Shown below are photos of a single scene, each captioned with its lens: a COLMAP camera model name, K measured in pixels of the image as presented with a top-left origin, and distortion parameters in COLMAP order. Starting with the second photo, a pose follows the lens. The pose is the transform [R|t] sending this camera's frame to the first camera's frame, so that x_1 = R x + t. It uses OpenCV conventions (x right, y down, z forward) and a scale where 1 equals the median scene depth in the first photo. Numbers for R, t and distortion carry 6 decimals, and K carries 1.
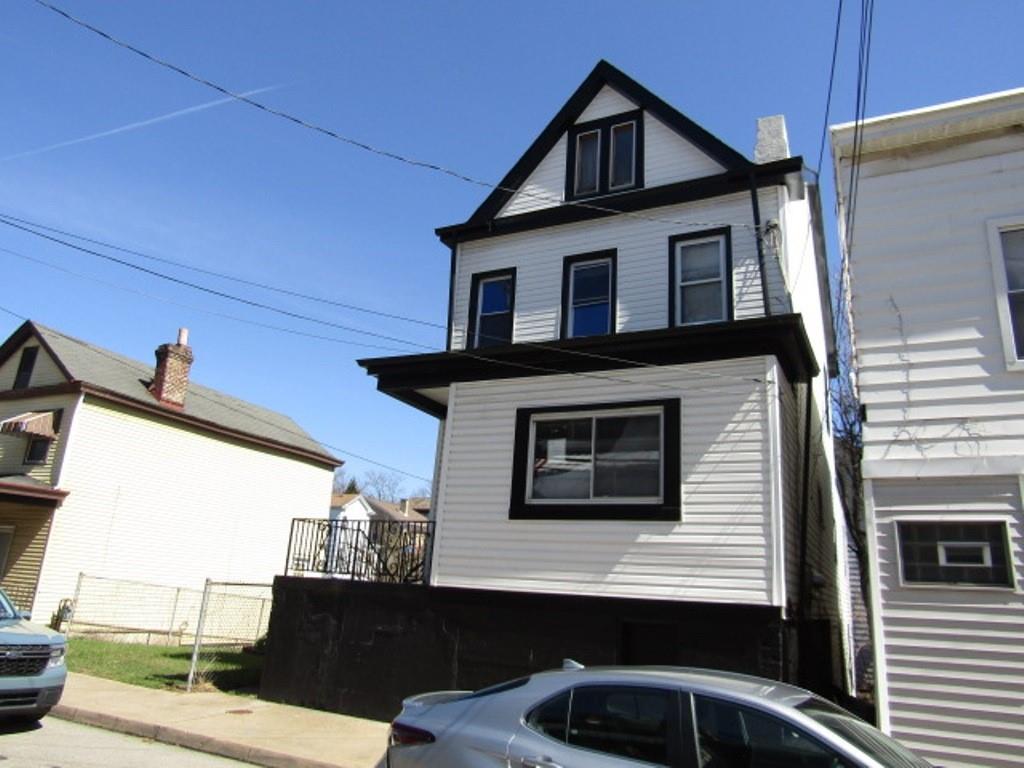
lens RADIAL K [[711.3, 0, 512.0], [0, 711.3, 384.0], [0, 0, 1]] dist [-0.003912, -0.004935]
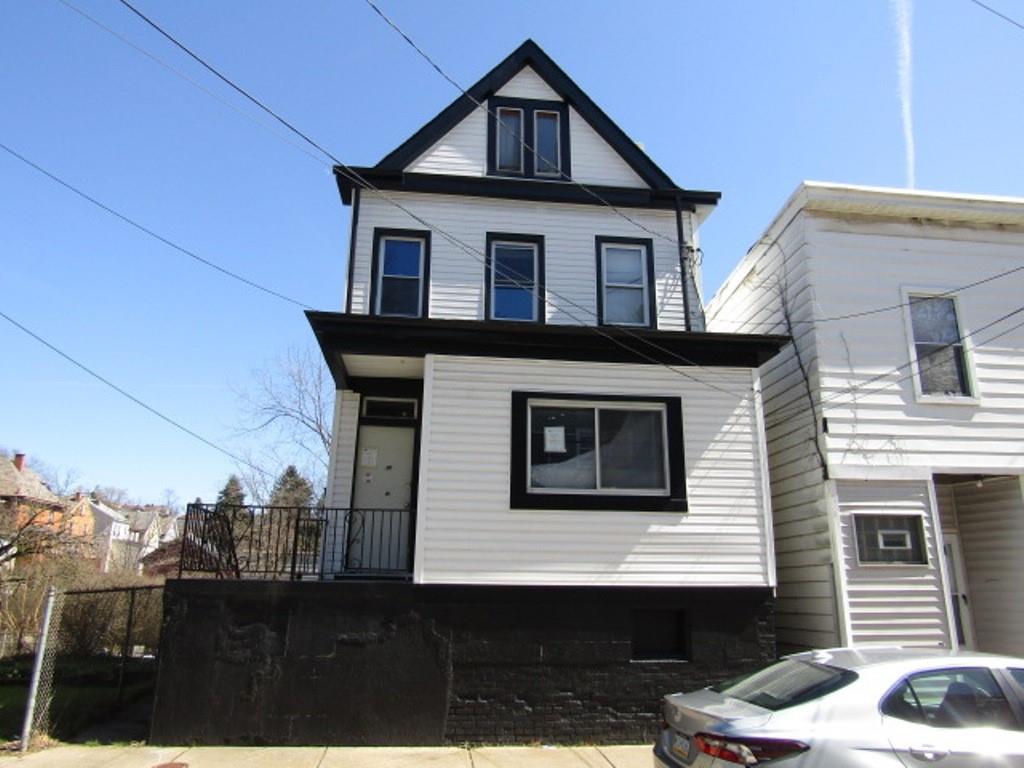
lens RADIAL K [[711.3, 0, 512.0], [0, 711.3, 384.0], [0, 0, 1]] dist [-0.003912, -0.004935]
pose [[0.842080, 0.095877, 0.530763, -0.522086], [-0.113646, 0.993521, 0.000836, 0.026182], [-0.527244, -0.061023, 0.847520, 0.216976]]
